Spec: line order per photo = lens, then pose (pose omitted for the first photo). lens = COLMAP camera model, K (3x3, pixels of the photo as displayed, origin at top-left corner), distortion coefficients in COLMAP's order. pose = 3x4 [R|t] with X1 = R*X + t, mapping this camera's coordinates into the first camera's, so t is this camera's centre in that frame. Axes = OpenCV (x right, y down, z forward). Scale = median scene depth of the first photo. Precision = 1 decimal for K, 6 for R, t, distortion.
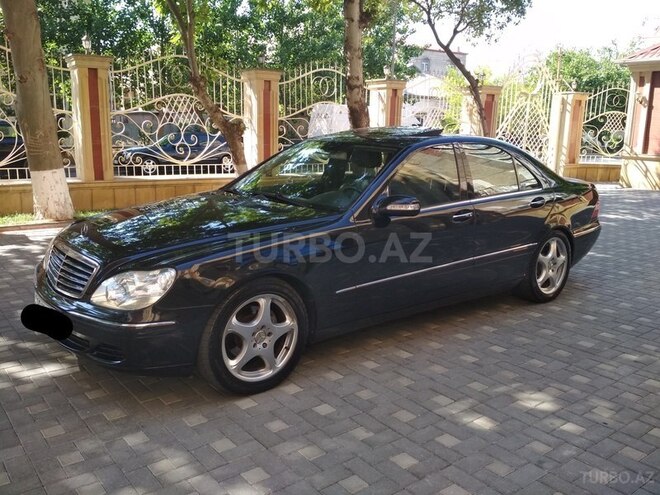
lens RADIAL K [[587.6, 0, 322.6], [0, 587.6, 259.7], [0, 0, 1]] dist [0.077337, -0.160832]
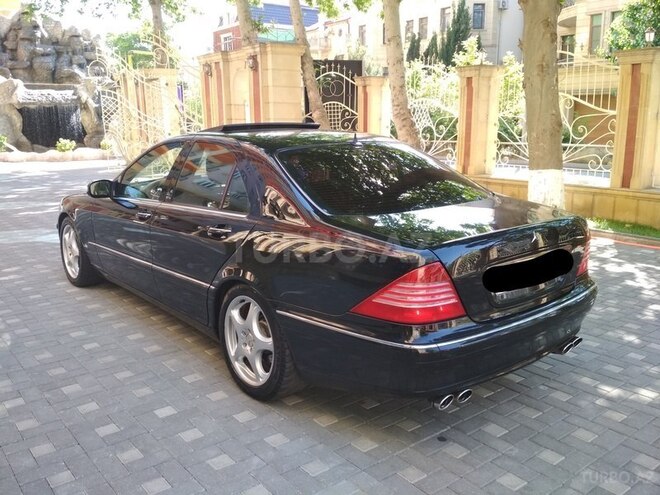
lens RADIAL K [[587.6, 0, 329.2], [0, 587.6, 249.2], [0, 0, 1]] dist [0.077337, -0.160832]
pose [[0.021236, 0.195119, -0.980550, 0.508693], [-0.220968, 0.957432, 0.185733, -0.113035], [0.975050, 0.212726, 0.063447, 0.526626]]
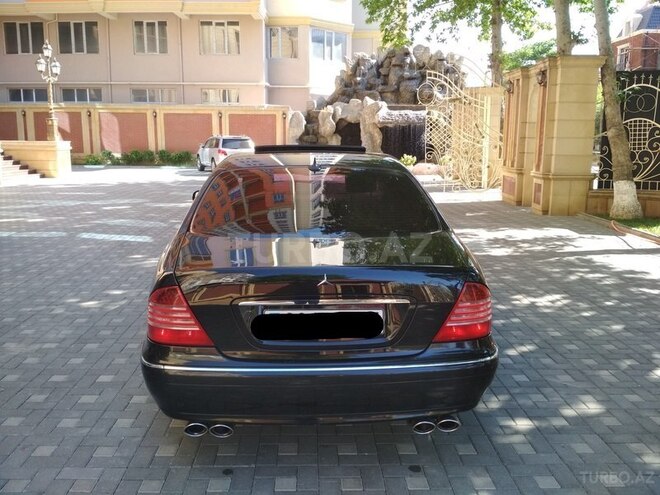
lens RADIAL K [[587.6, 0, 327.5], [0, 587.6, 248.6], [0, 0, 1]] dist [0.077337, -0.160832]
pose [[-0.584955, 0.129930, -0.800591, 0.428314], [-0.198028, 0.934332, 0.296325, -0.173684], [0.786519, 0.331876, -0.520813, 0.765044]]
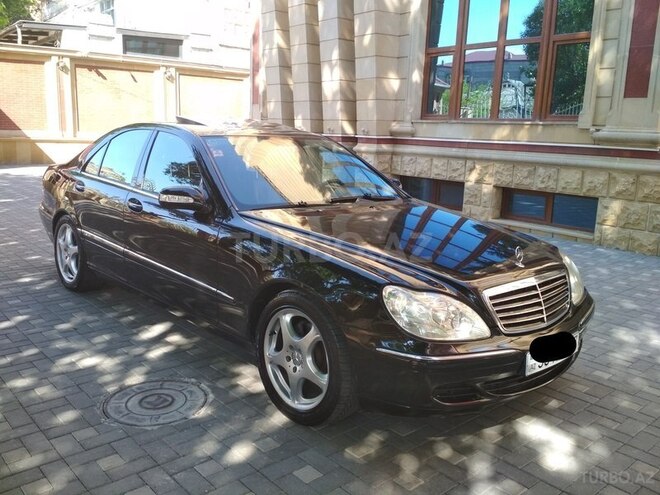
lens RADIAL K [[587.6, 0, 332.7], [0, 587.6, 244.1], [0, 0, 1]] dist [0.077337, -0.160832]
pose [[-0.080026, -0.210903, 0.974226, -0.417364], [0.183296, 0.957581, 0.222356, -0.104793], [-0.979795, 0.196366, -0.037973, 0.451334]]
